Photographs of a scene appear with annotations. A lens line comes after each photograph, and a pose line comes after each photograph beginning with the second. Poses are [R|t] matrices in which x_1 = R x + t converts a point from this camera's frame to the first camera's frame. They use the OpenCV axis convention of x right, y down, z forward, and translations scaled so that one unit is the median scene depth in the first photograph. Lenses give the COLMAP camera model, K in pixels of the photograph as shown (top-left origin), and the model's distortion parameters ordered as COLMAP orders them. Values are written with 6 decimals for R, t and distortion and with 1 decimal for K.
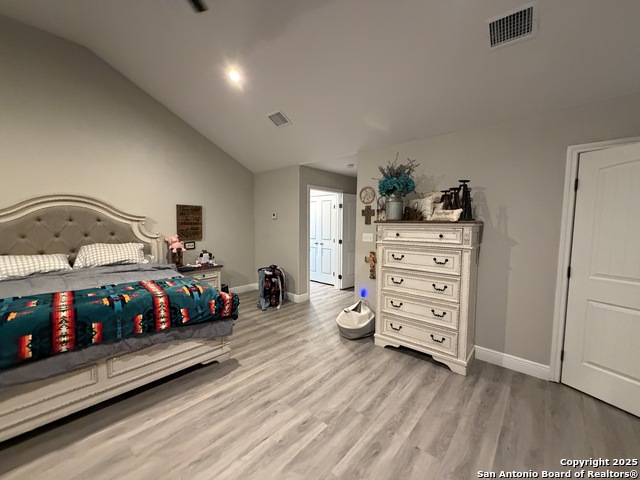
lens RADIAL K [[257.1, 0, 321.8], [0, 257.1, 241.2], [0, 0, 1]] dist [-0.002697, 0.000518]
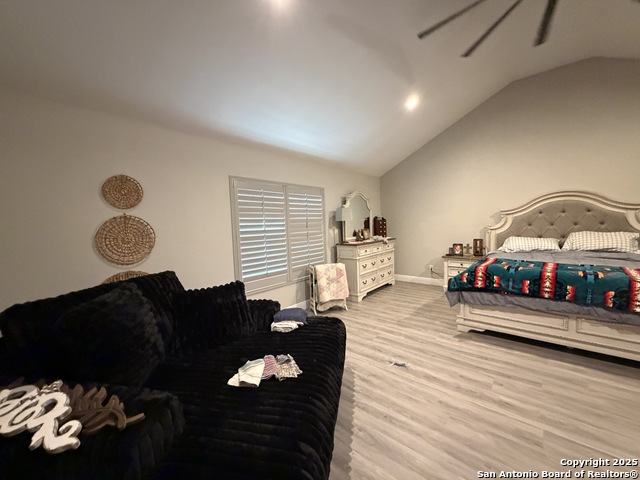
lens RADIAL K [[257.1, 0, 321.5], [0, 257.1, 240.5], [0, 0, 1]] dist [-0.002697, 0.000518]
pose [[0.025970, 0.053598, -0.998225, 0.353907], [-0.035050, 0.997996, 0.052674, 0.050004], [0.999048, 0.033620, 0.027797, -0.295010]]
